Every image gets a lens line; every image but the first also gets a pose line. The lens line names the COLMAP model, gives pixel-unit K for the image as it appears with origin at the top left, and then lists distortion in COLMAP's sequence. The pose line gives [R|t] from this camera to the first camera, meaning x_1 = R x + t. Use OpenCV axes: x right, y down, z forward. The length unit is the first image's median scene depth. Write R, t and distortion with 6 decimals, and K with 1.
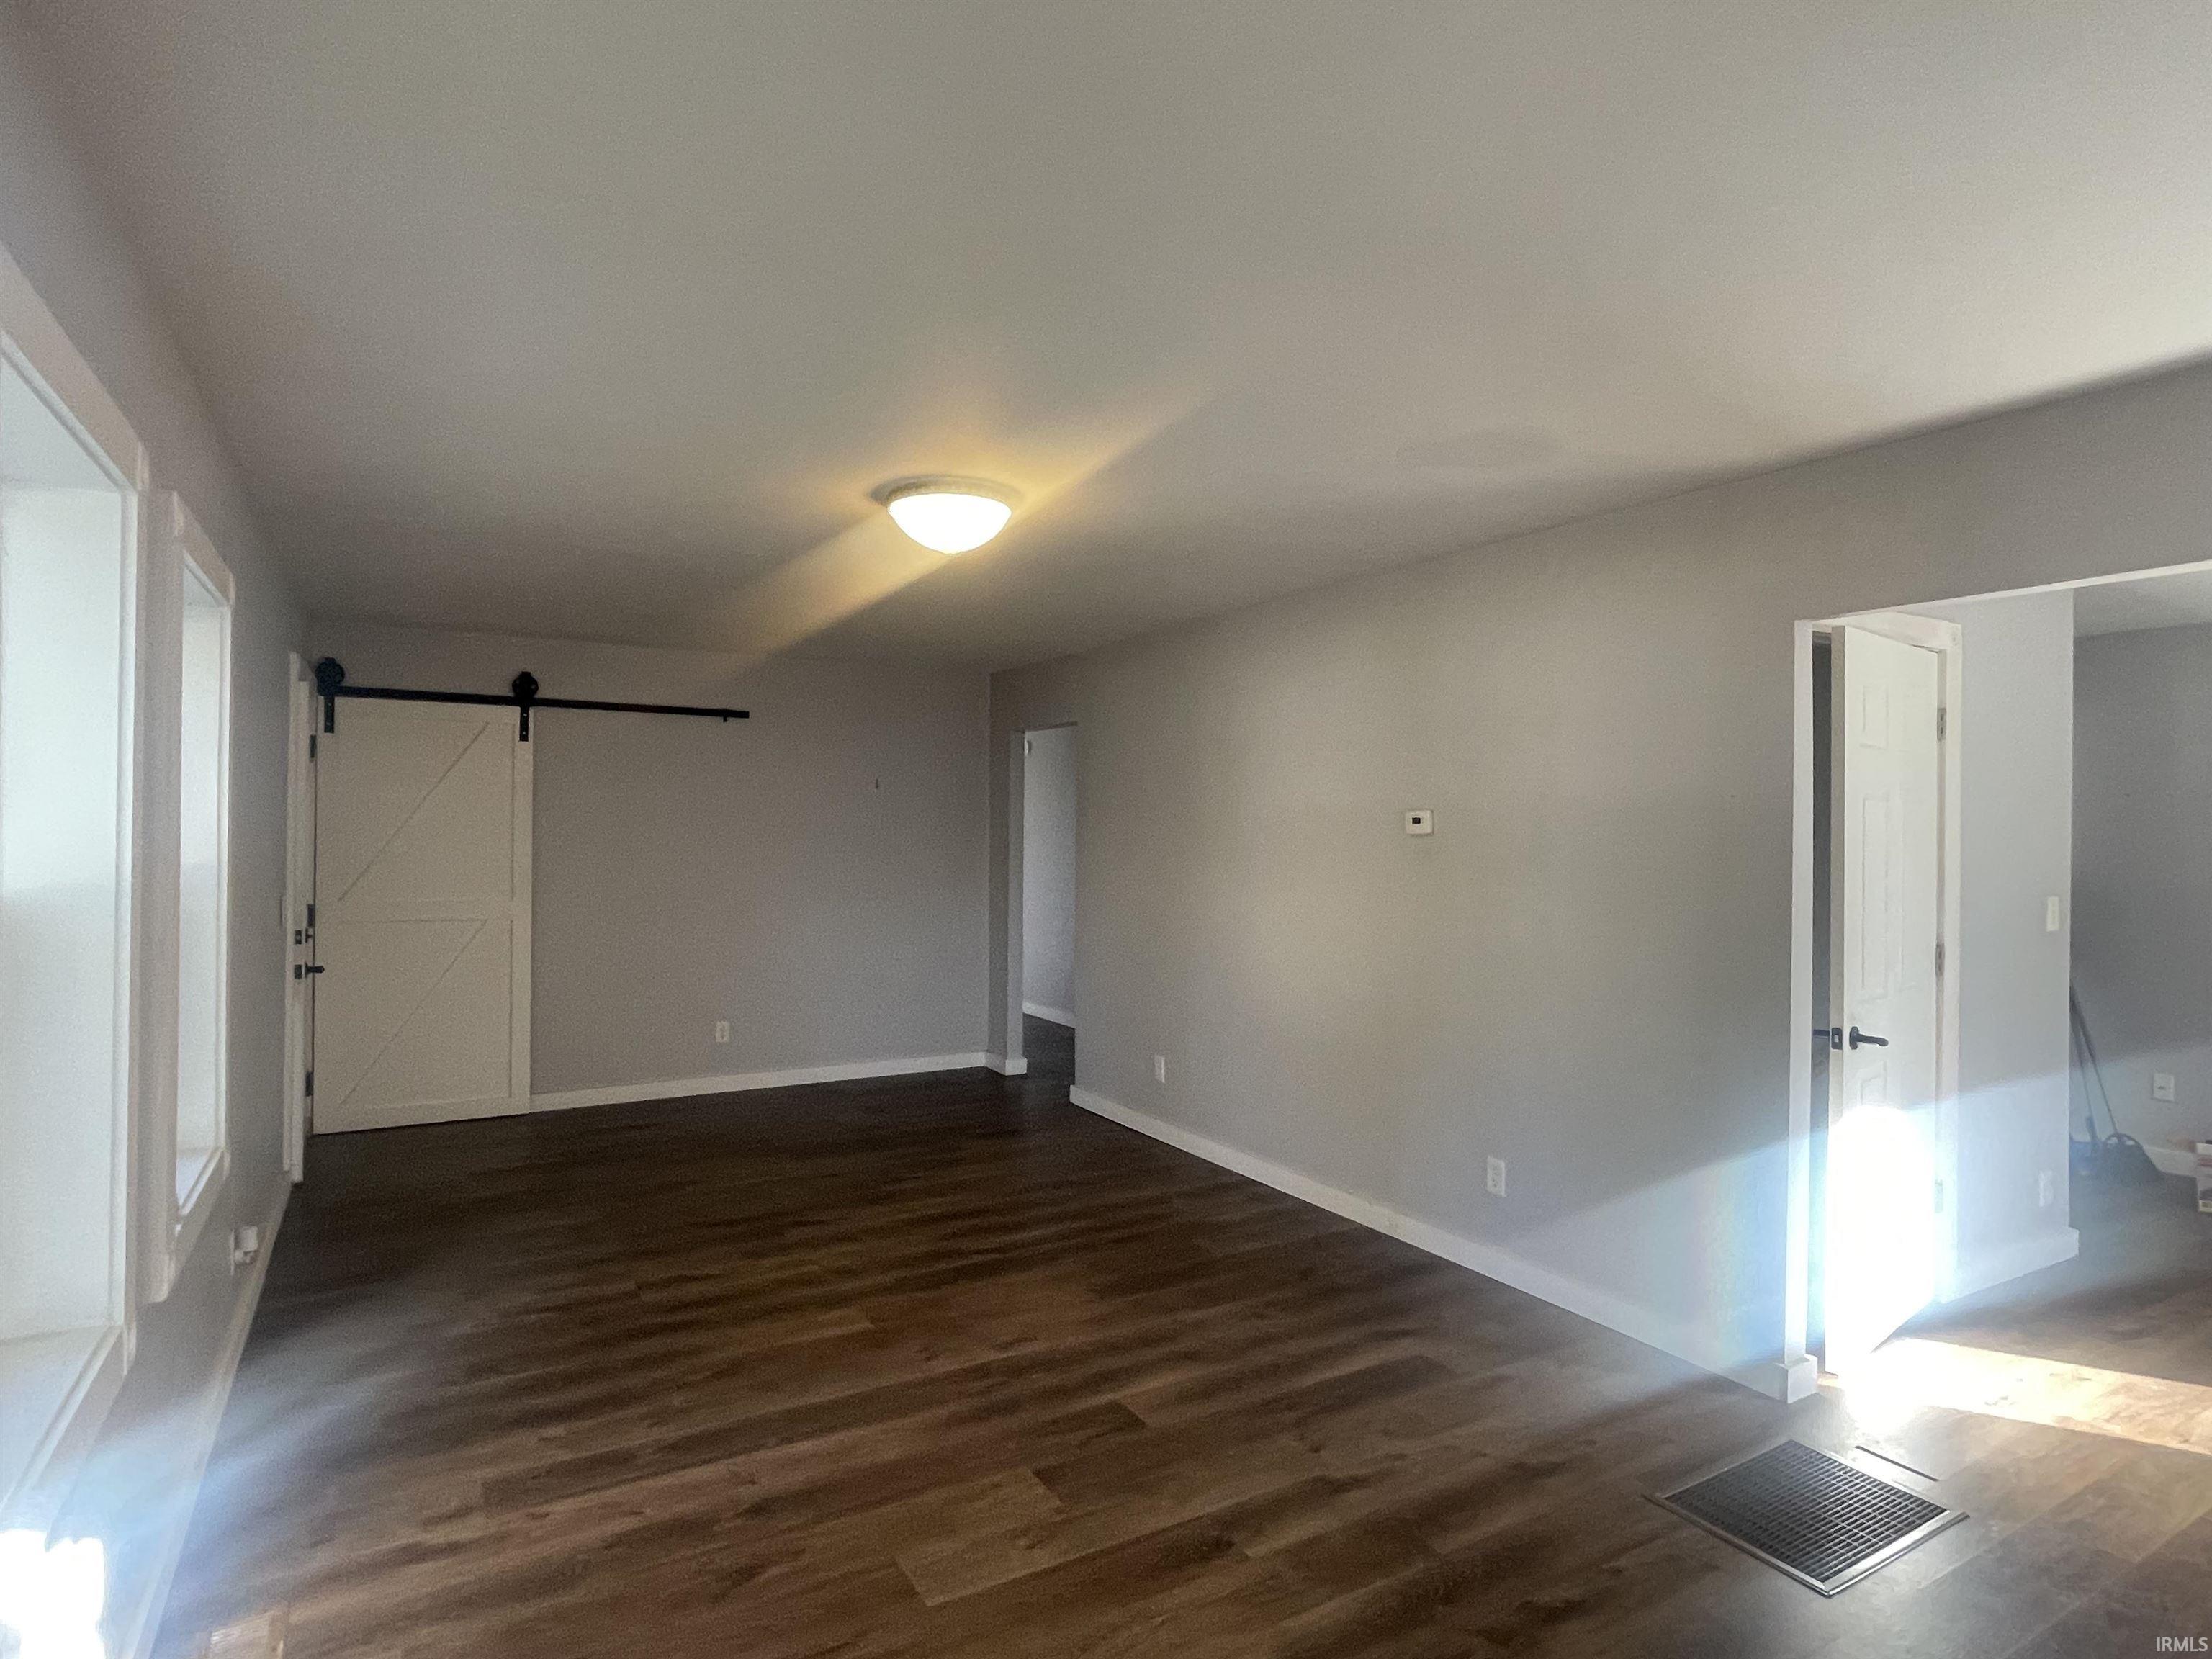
lens RADIAL K [[1188.8, 0, 1101.8], [0, 1188.8, 828.6], [0, 0, 1]] dist [-0.000449, -0.002270]
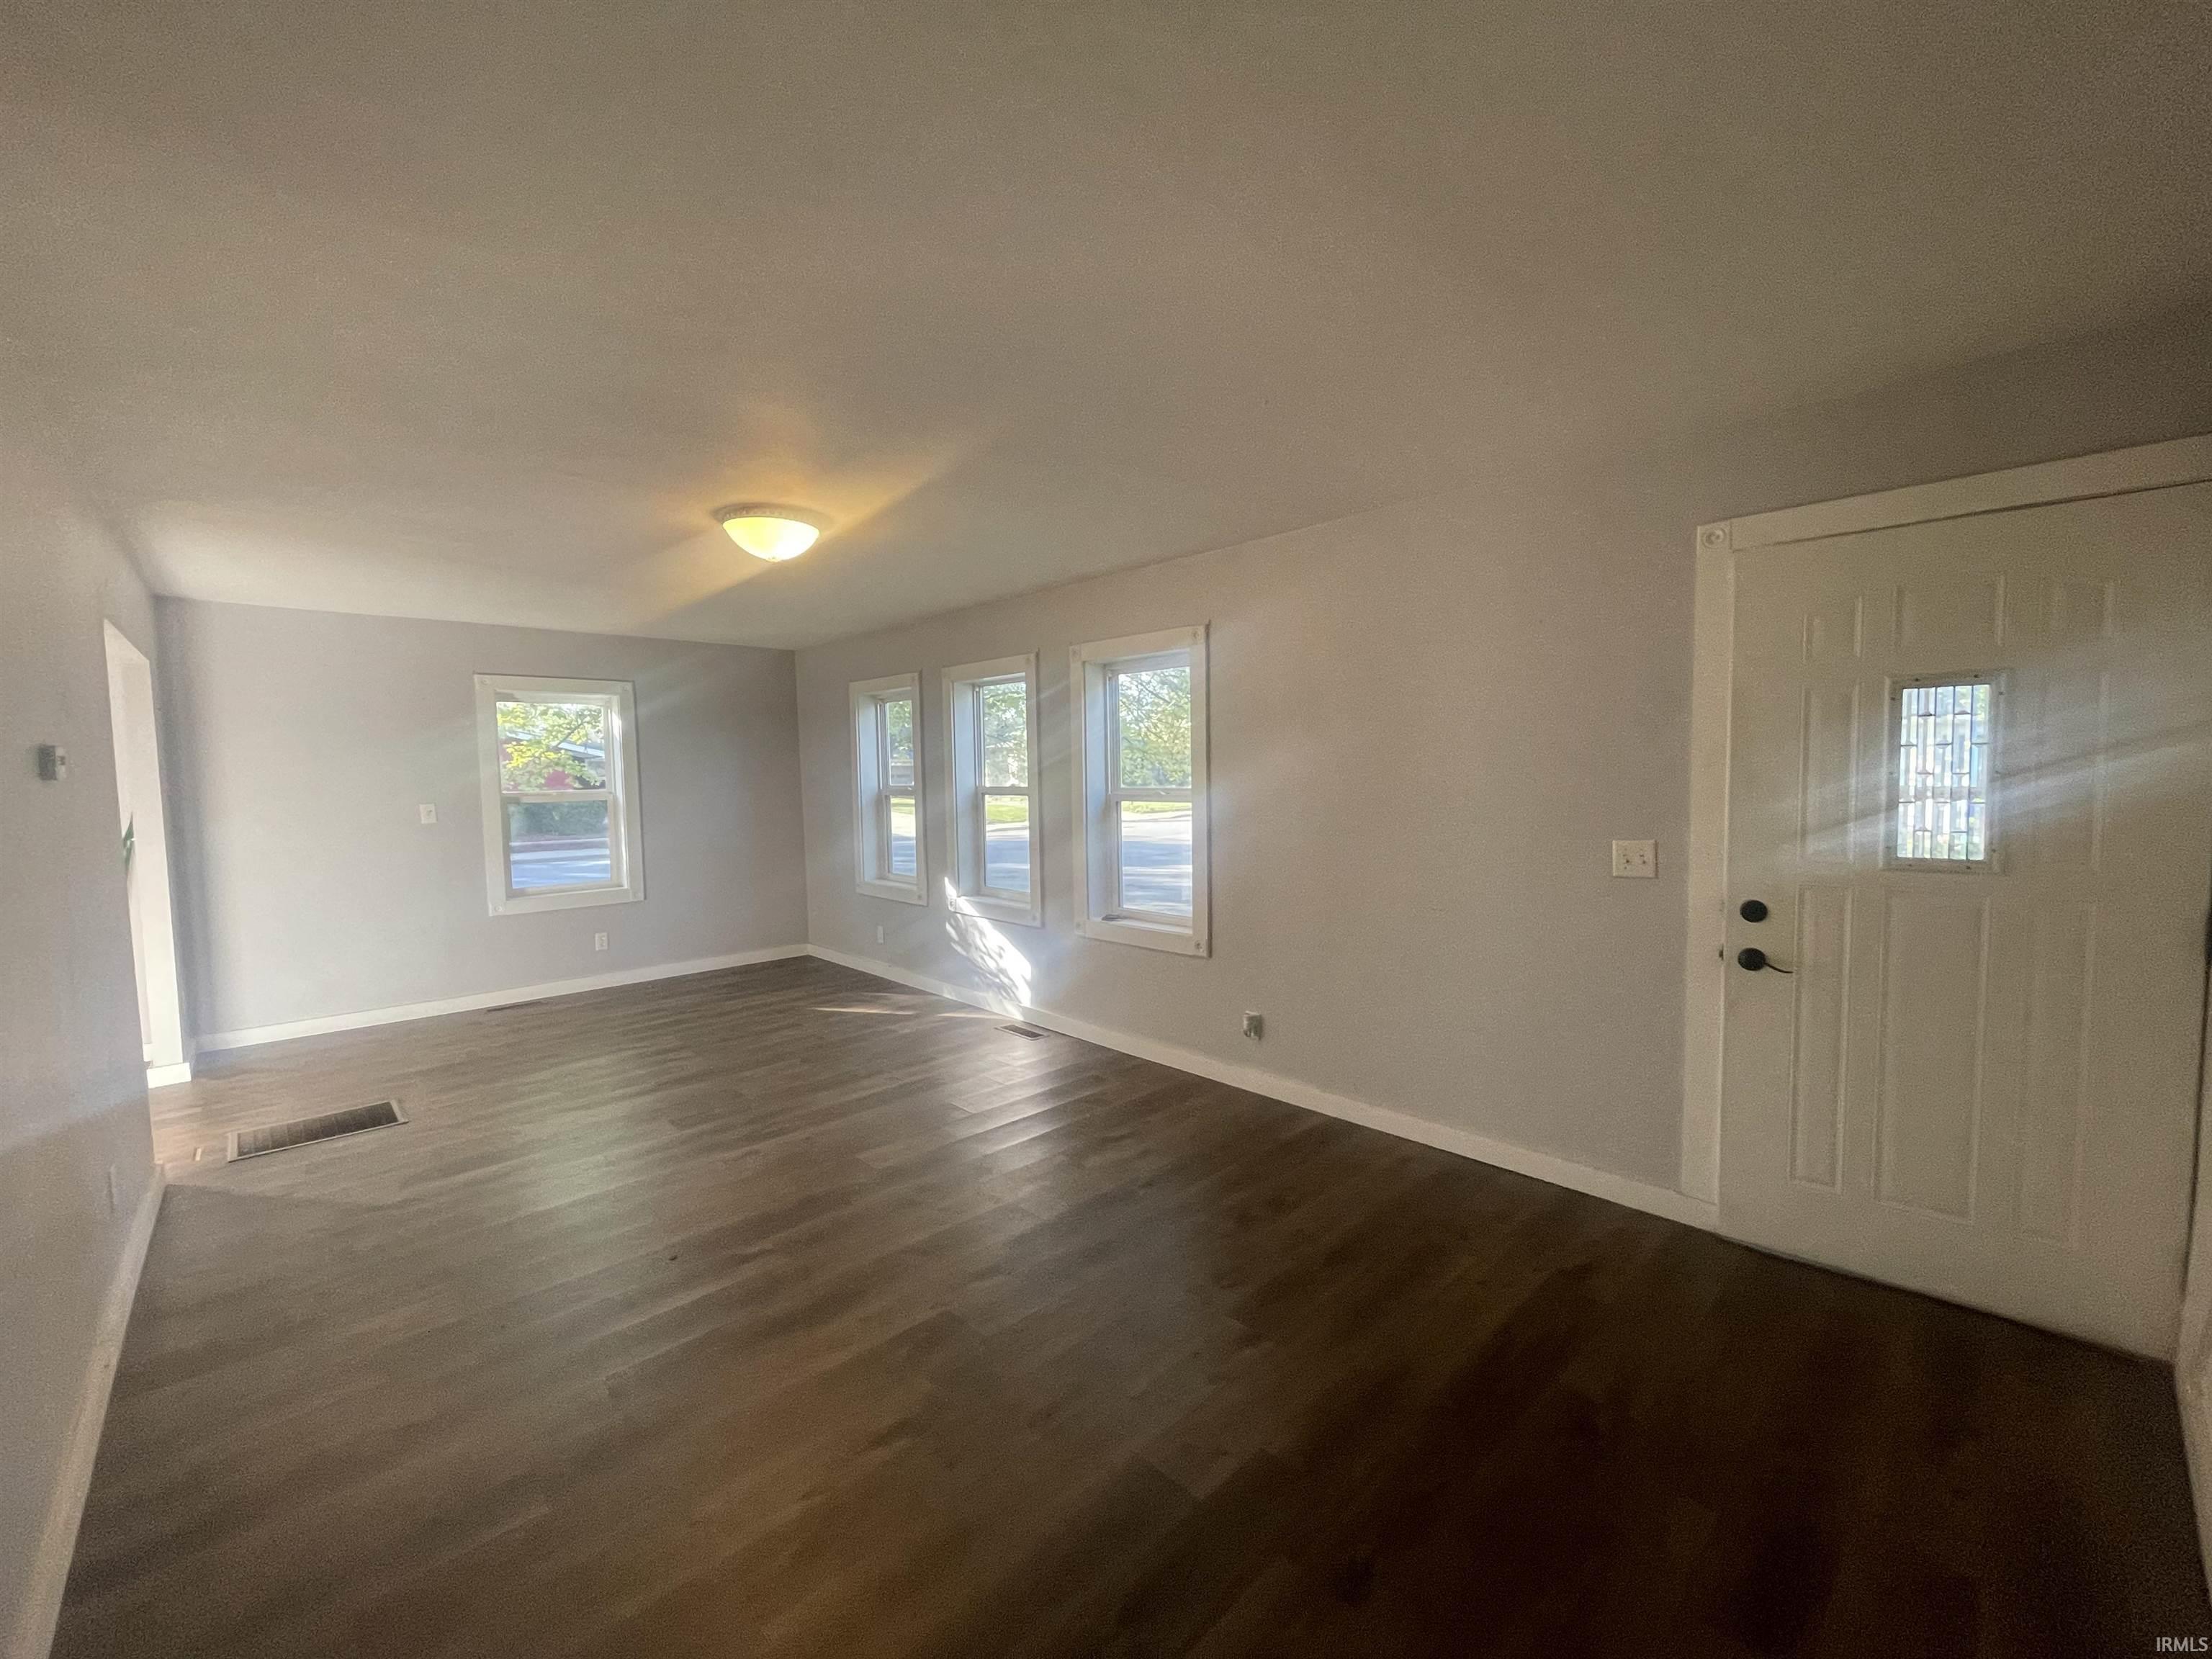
lens RADIAL K [[899.0, 0, 1106.0], [0, 899.0, 829.5], [0, 0, 1]] dist [0.001028, 0.000209]
pose [[-0.973373, 0.014947, -0.228739, -0.227428], [0.001307, 0.998218, 0.059665, 0.012659], [0.229223, 0.057778, -0.971658, 1.906101]]
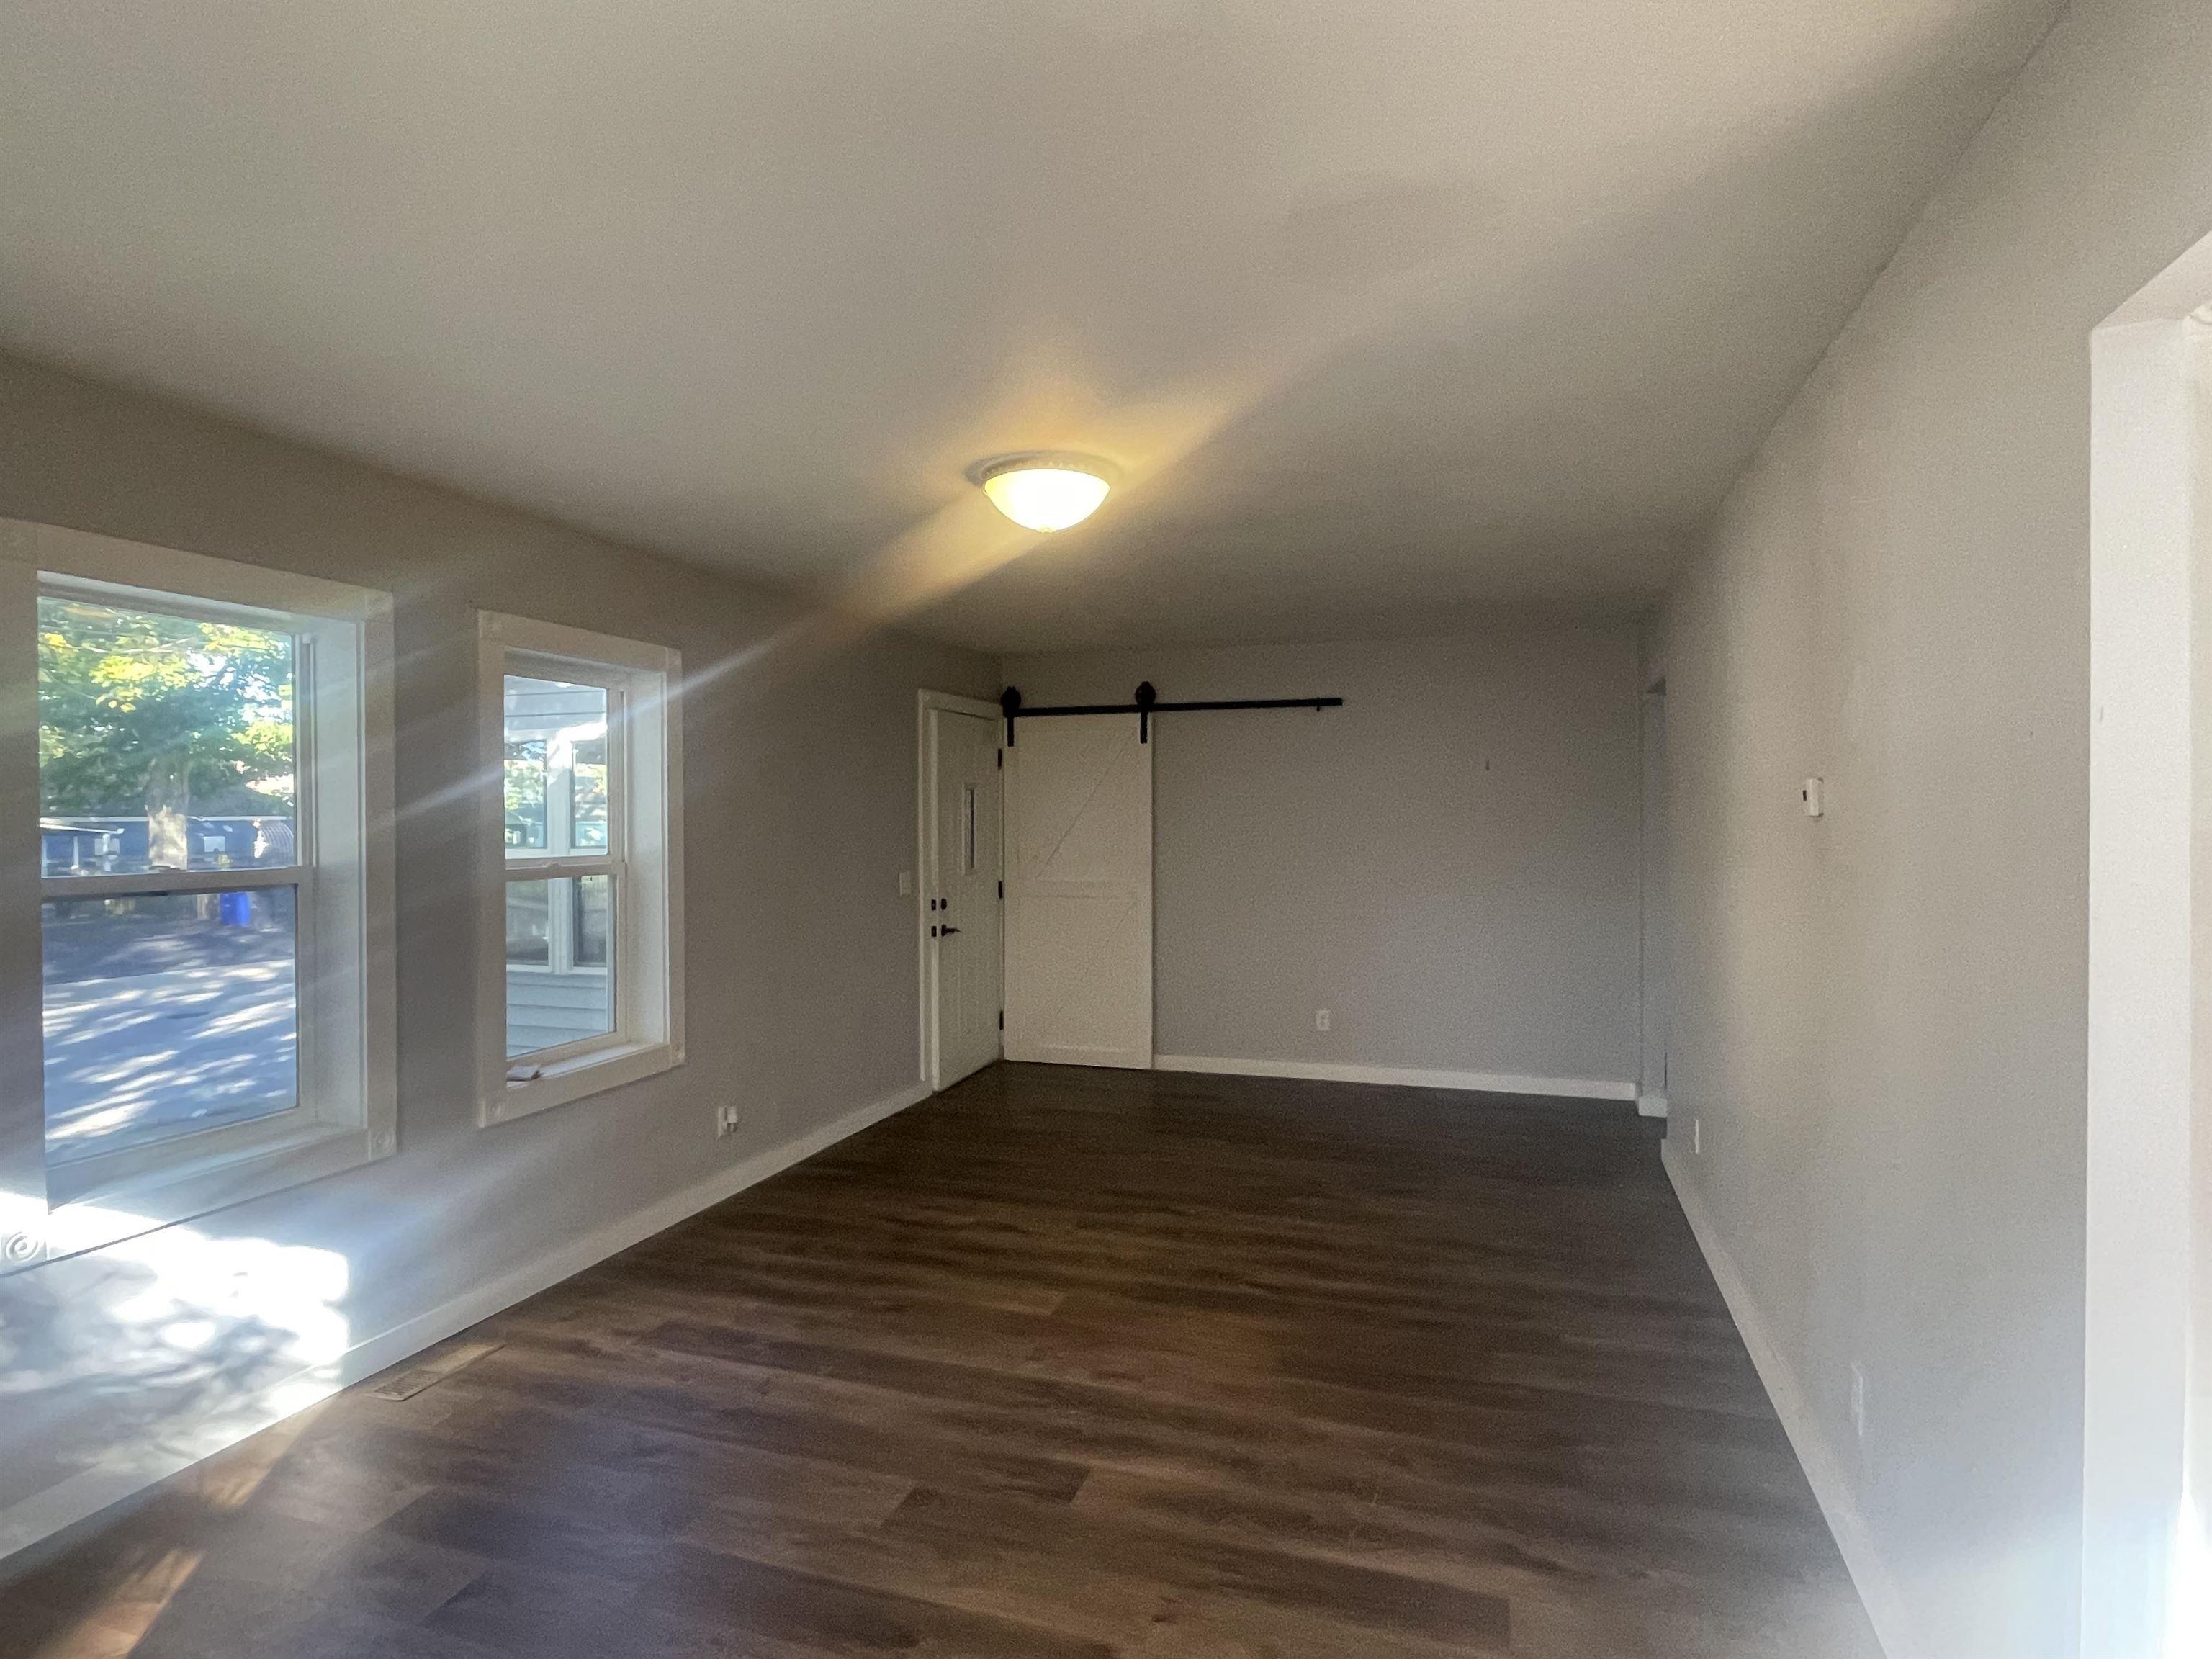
lens RADIAL K [[1188.8, 0, 1101.8], [0, 1188.8, 828.6], [0, 0, 1]] dist [-0.000449, -0.002270]
pose [[0.657434, -0.004345, -0.753500, 0.576641], [0.013136, 0.999898, 0.005695, 0.002339], [0.753398, -0.013642, 0.657423, 0.365774]]
